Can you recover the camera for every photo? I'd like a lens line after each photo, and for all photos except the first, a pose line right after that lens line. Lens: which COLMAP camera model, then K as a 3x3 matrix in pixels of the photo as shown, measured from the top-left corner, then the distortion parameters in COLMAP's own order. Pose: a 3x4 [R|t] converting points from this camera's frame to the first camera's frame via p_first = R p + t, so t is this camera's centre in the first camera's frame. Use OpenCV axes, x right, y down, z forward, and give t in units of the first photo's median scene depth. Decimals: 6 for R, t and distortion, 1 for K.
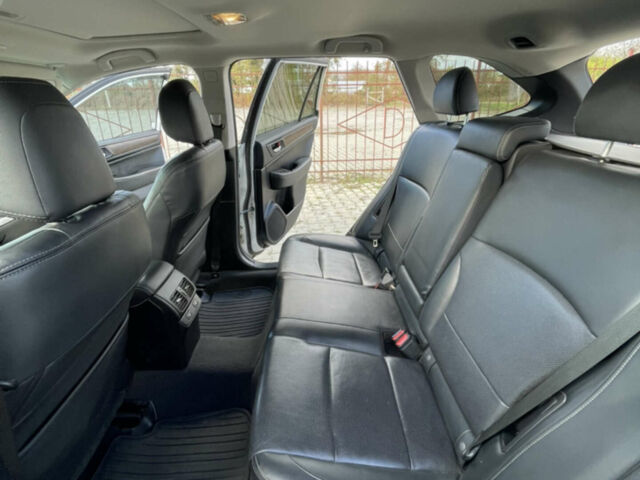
lens RADIAL K [[349.6, 0, 332.9], [0, 349.6, 233.7], [0, 0, 1]] dist [0.003155, -0.000030]
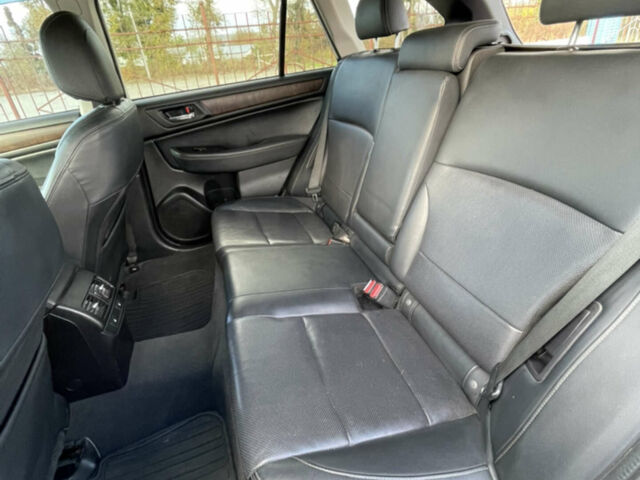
lens RADIAL K [[349.6, 0, 332.9], [0, 349.6, 233.7], [0, 0, 1]] dist [0.003155, -0.000030]
pose [[0.960400, -0.185472, 0.207921, -0.077842], [0.164608, 0.979788, 0.113669, 0.040275], [-0.224801, -0.074942, 0.971519, 0.165717]]
